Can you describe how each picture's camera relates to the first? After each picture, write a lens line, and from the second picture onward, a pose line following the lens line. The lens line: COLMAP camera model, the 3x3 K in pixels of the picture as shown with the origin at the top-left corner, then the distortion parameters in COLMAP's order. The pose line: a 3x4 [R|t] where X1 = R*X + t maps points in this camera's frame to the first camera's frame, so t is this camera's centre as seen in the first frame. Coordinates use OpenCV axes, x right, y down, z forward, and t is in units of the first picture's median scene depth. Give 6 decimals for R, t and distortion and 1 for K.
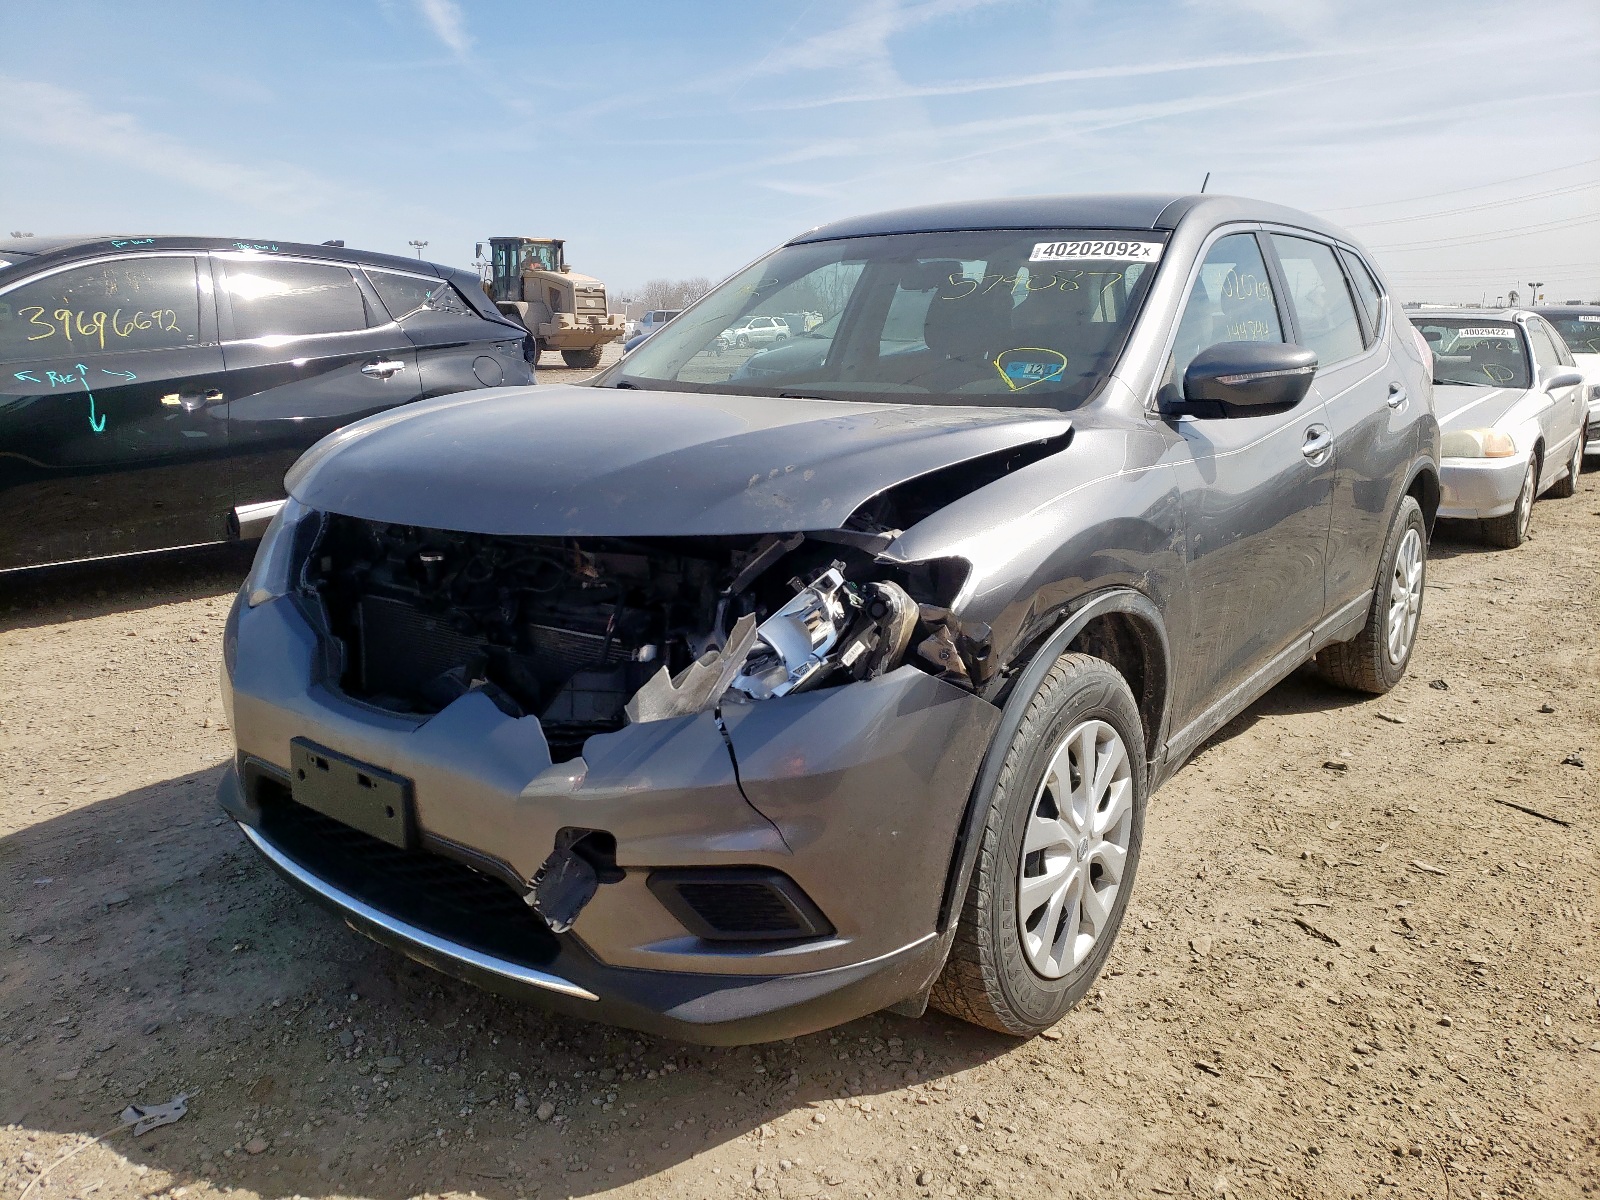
lens RADIAL K [[1214.8, 0, 801.3], [0, 1214.8, 568.8], [0, 0, 1]] dist [0.123719, -0.221727]
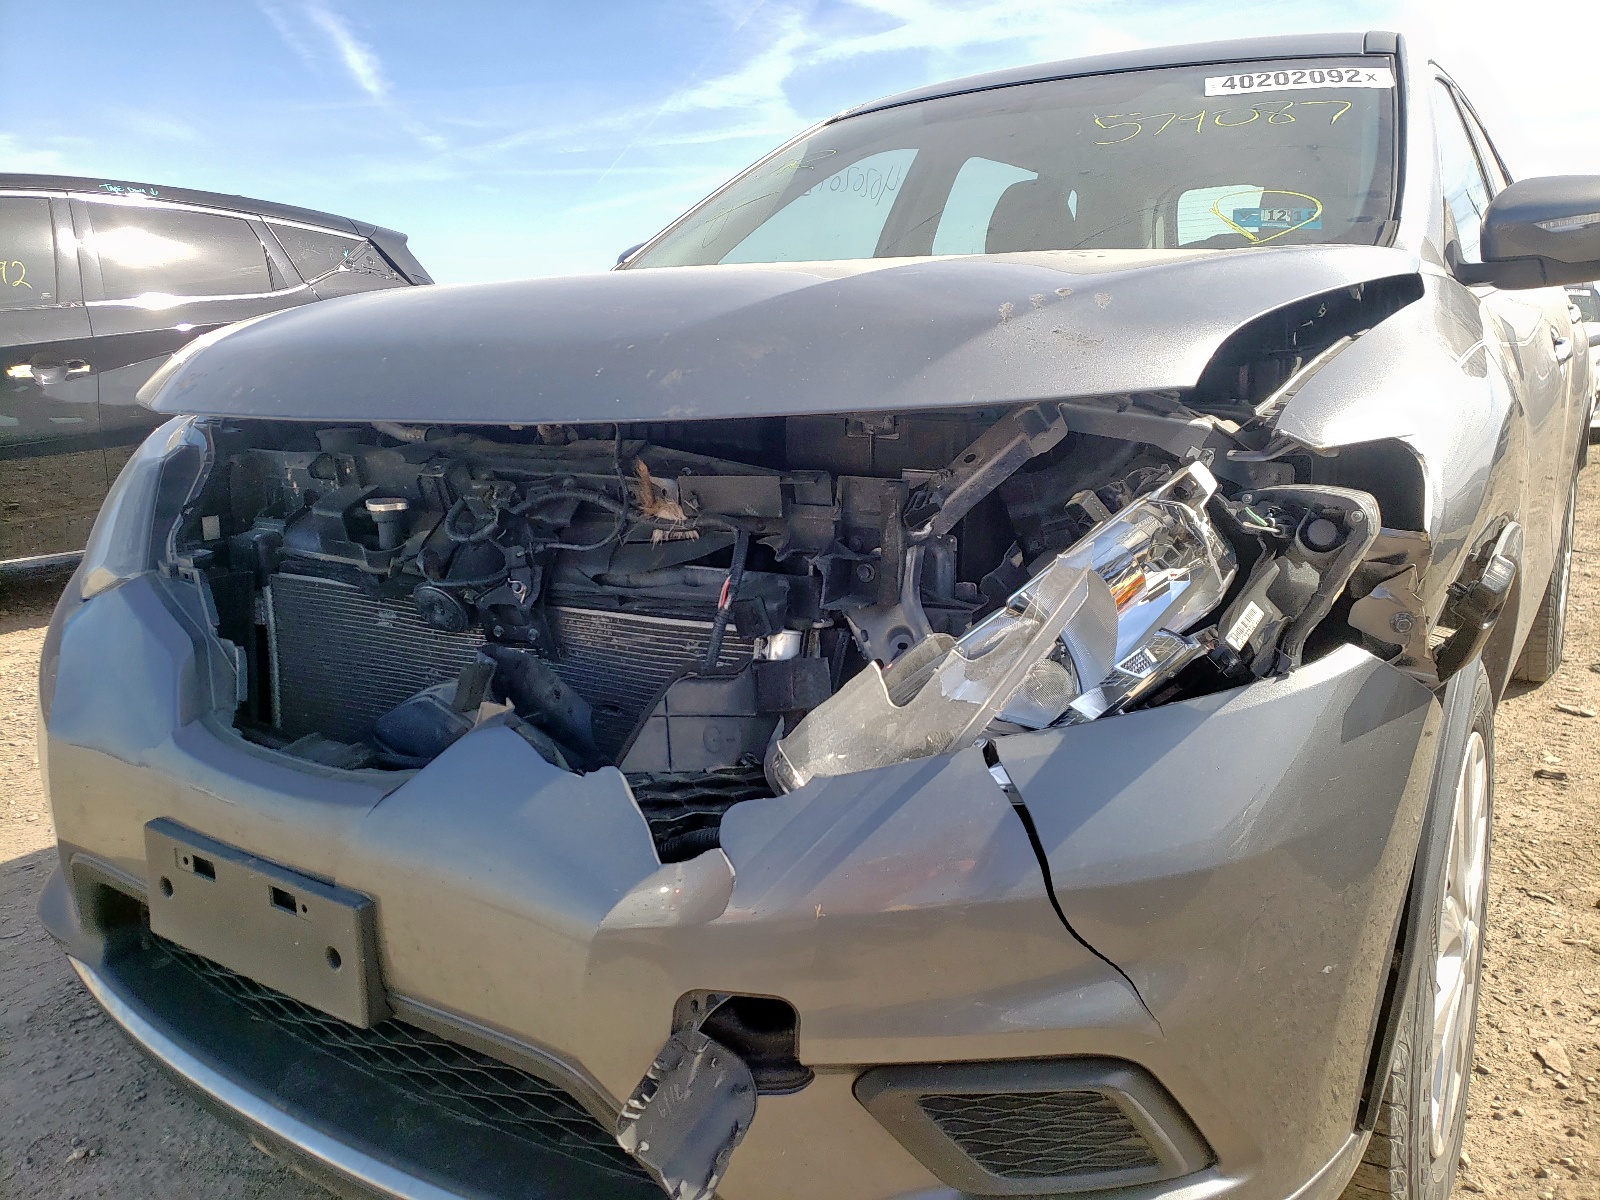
lens RADIAL K [[1208.5, 0, 800.3], [0, 1208.5, 564.7], [0, 0, 1]] dist [0.035546, -0.000177]
pose [[0.997388, -0.031465, 0.065017, -0.148166], [0.032578, 0.999339, -0.016125, 0.038937], [-0.064467, 0.018201, 0.997754, 0.419759]]
